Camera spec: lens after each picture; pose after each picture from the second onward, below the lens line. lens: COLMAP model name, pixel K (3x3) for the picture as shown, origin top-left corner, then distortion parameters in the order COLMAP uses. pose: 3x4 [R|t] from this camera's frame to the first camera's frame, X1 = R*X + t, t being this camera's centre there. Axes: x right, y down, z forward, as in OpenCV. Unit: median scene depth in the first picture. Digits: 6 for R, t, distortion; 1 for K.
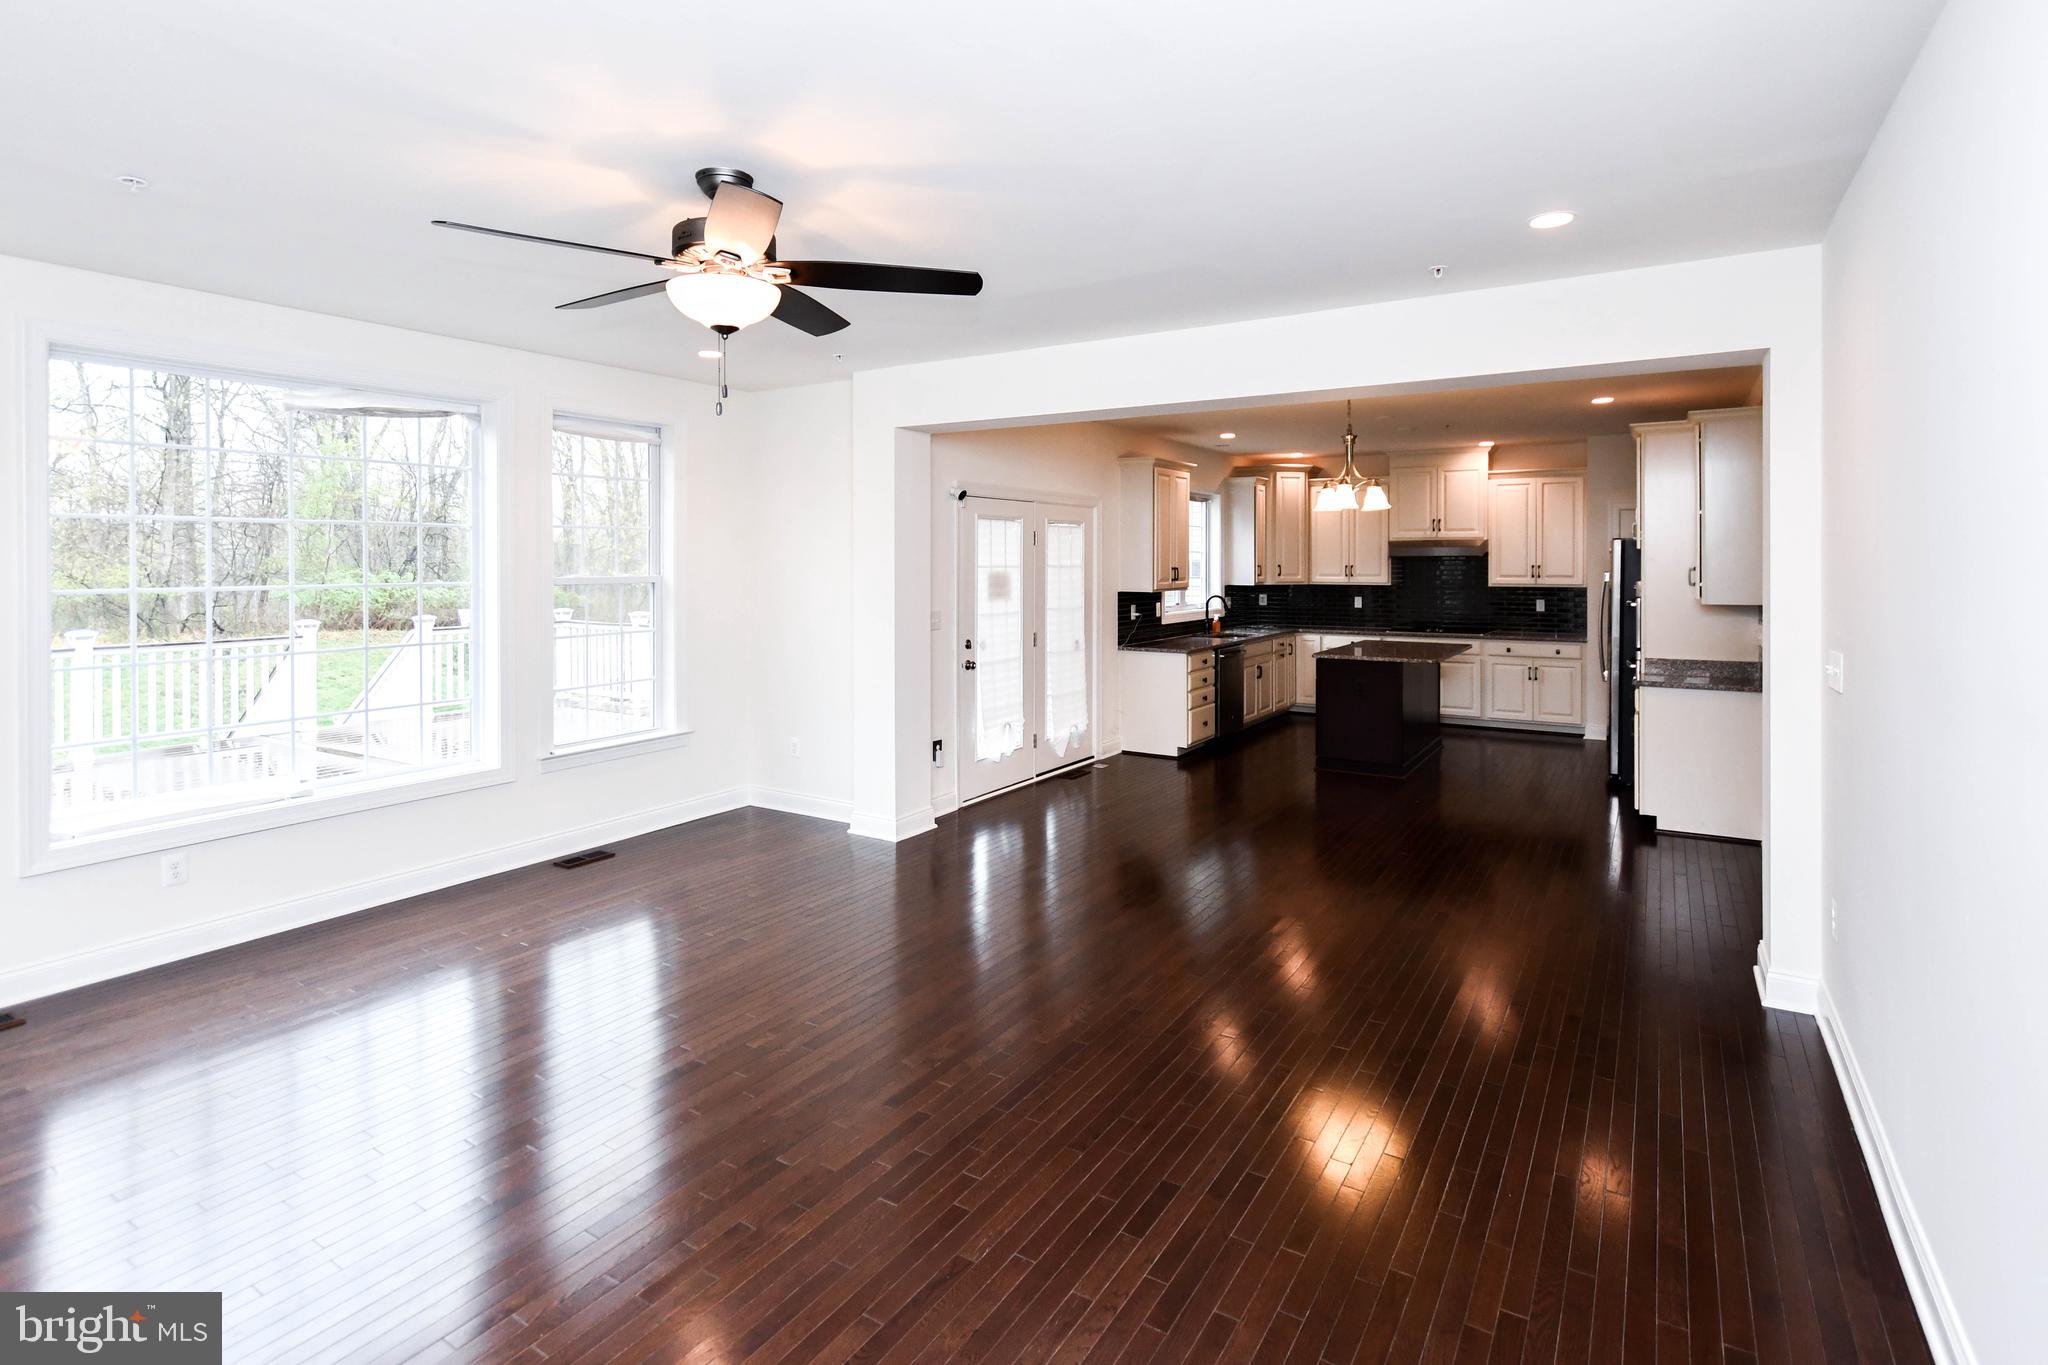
lens RADIAL K [[1016.6, 0, 1015.0], [0, 1016.6, 557.7], [0, 0, 1]] dist [0.001317, 0.001184]
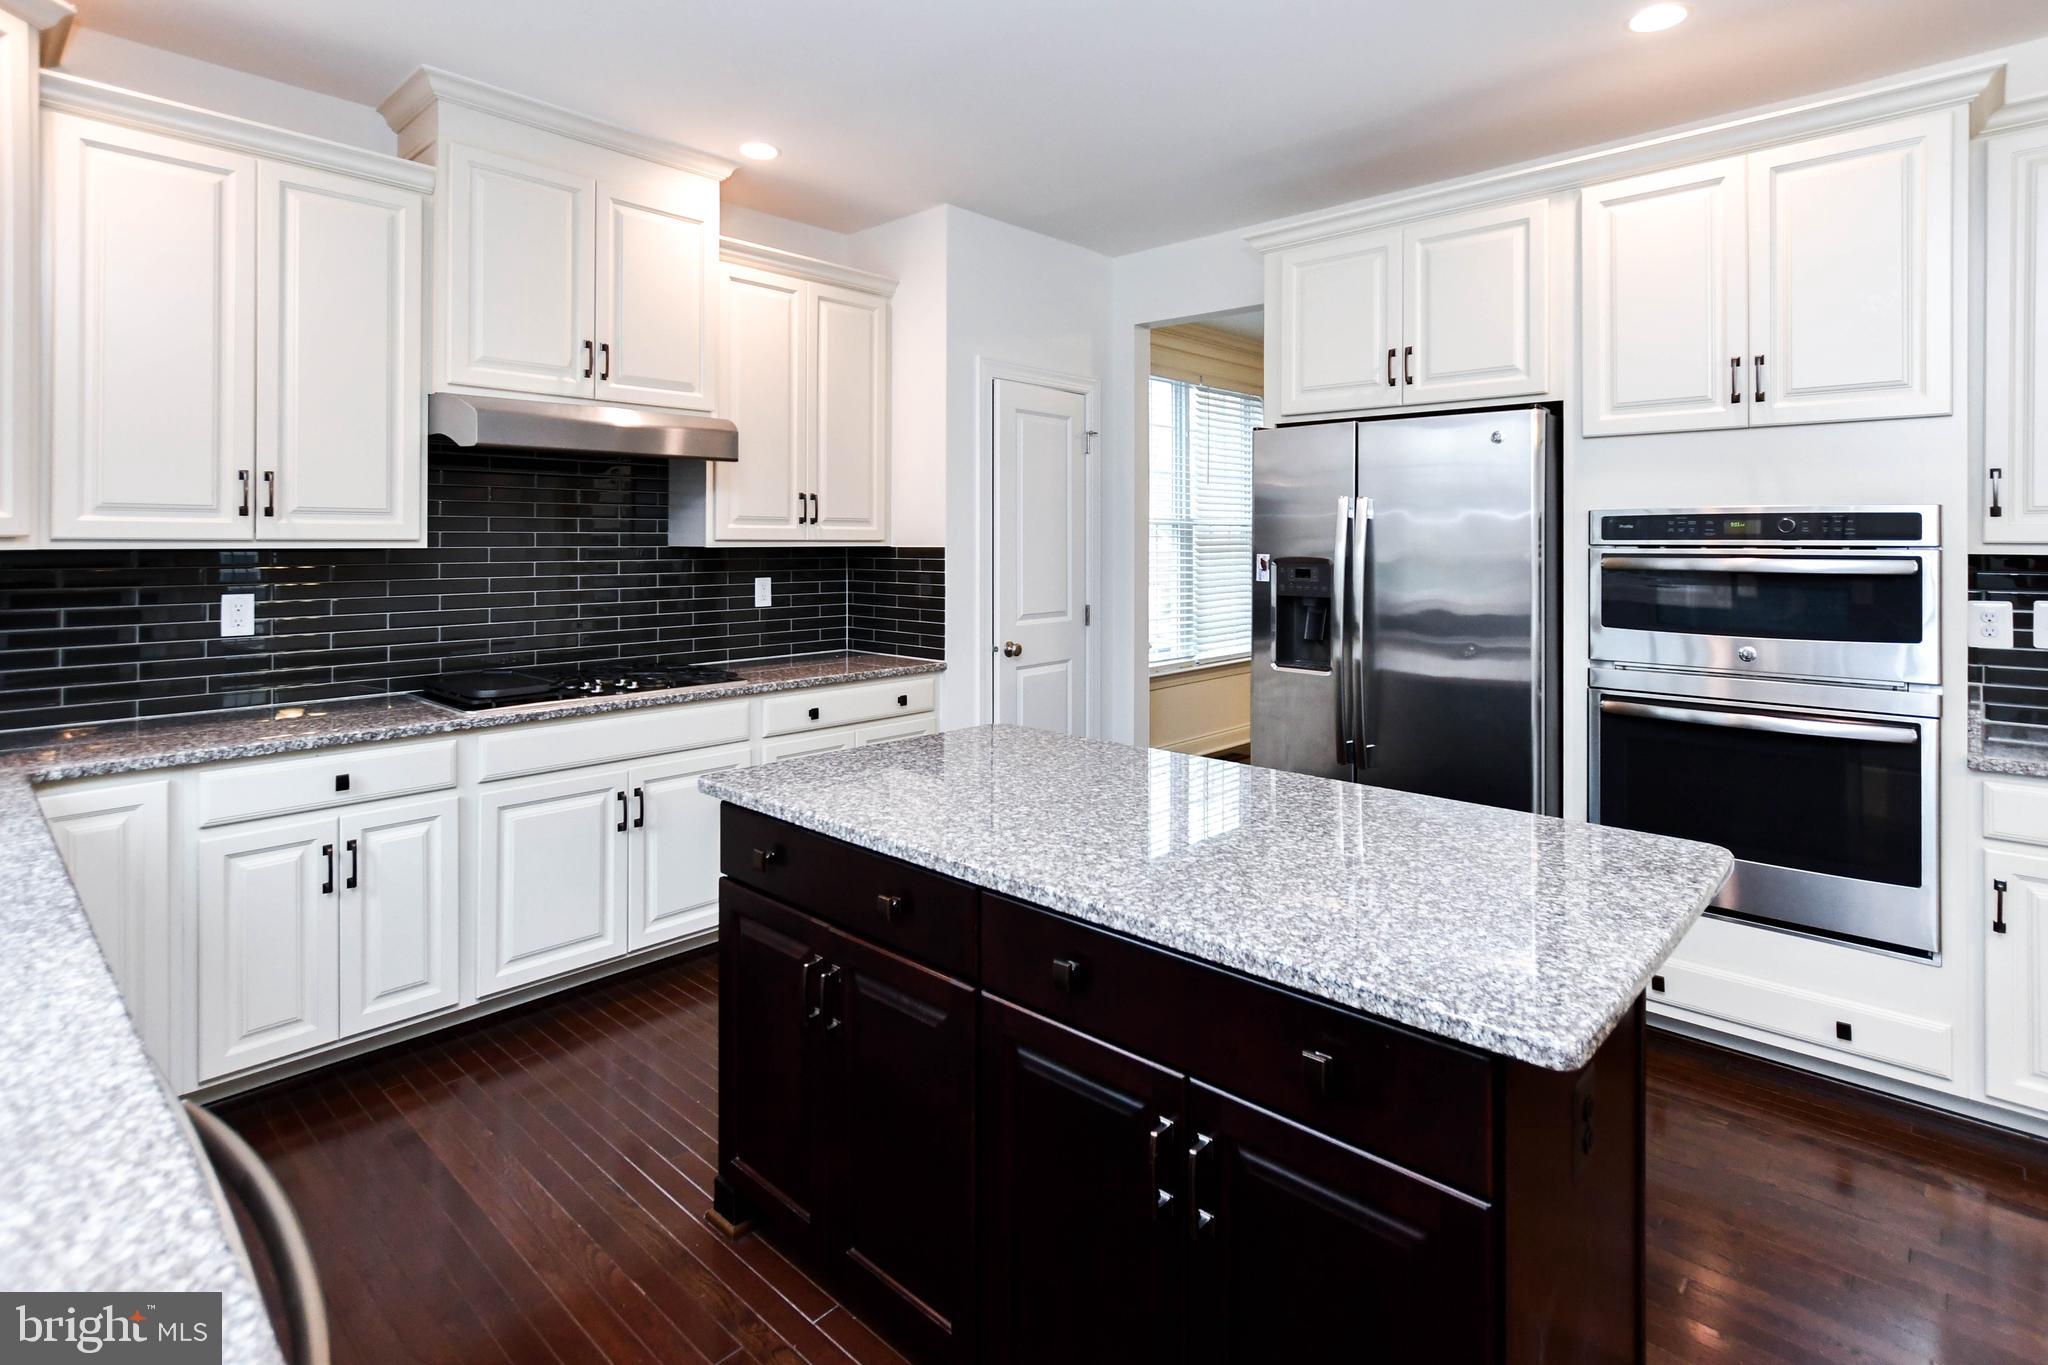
lens RADIAL K [[1027.3, 0, 1016.2], [0, 1027.3, 535.8], [0, 0, 1]] dist [-0.000243, 0.000592]
pose [[0.185026, 0.005300, 0.982719, 0.122068], [-0.004319, 0.999980, -0.004580, 0.025505], [-0.982724, -0.003397, 0.185045, 0.830131]]
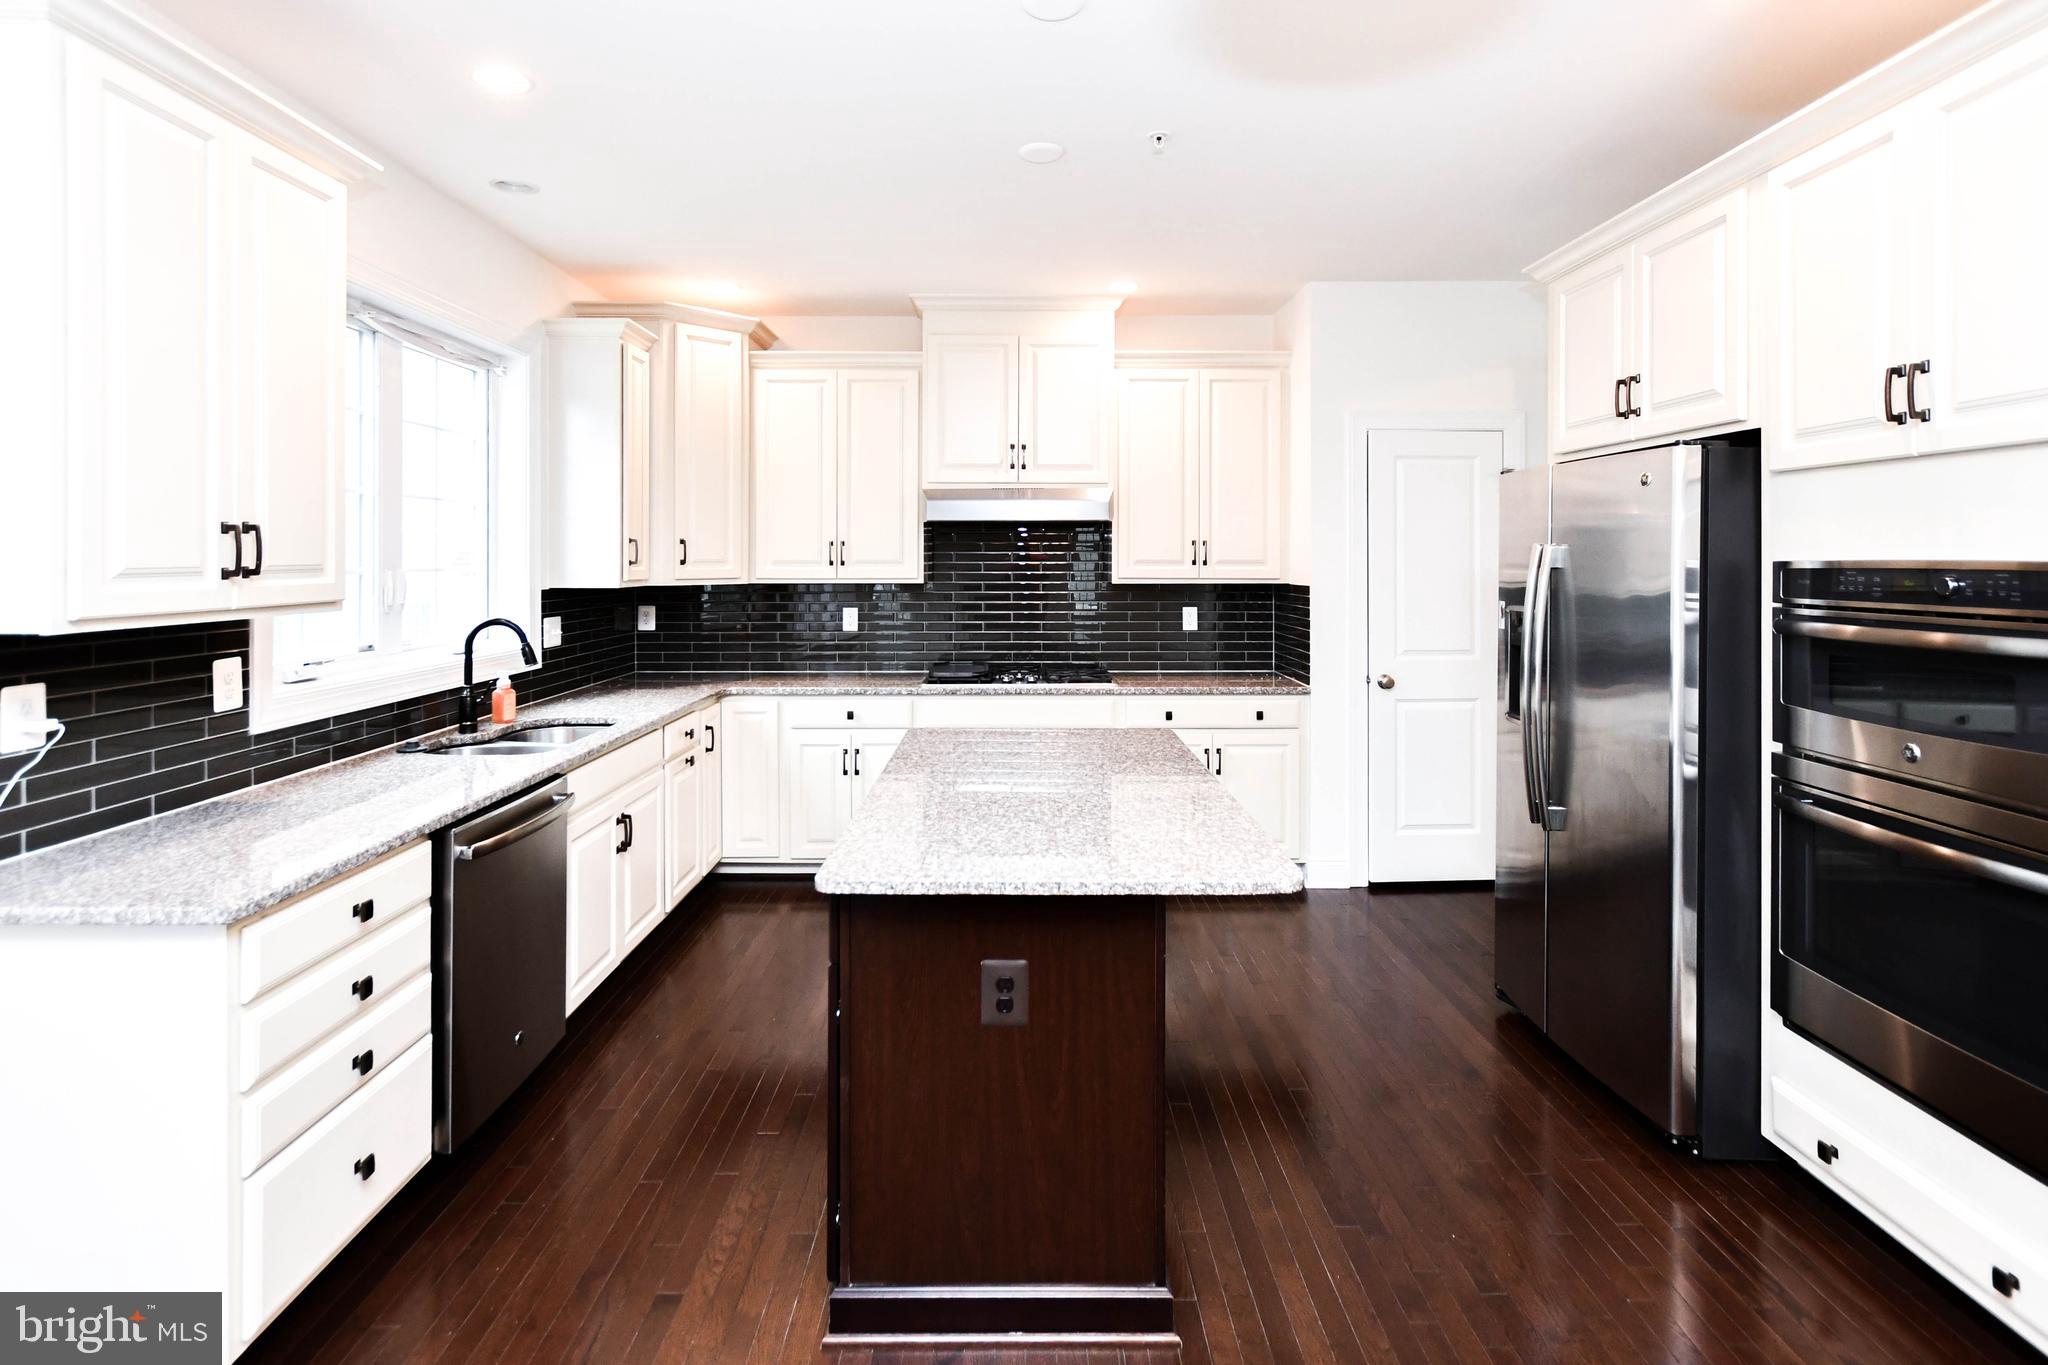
lens RADIAL K [[1016.6, 0, 1015.0], [0, 1016.6, 557.7], [0, 0, 1]] dist [0.001317, 0.001184]
pose [[0.844767, 0.000374, 0.535134, 0.161910], [-0.001204, 0.999999, 0.001202, 0.015149], [-0.535133, -0.001659, 0.844766, 0.613562]]
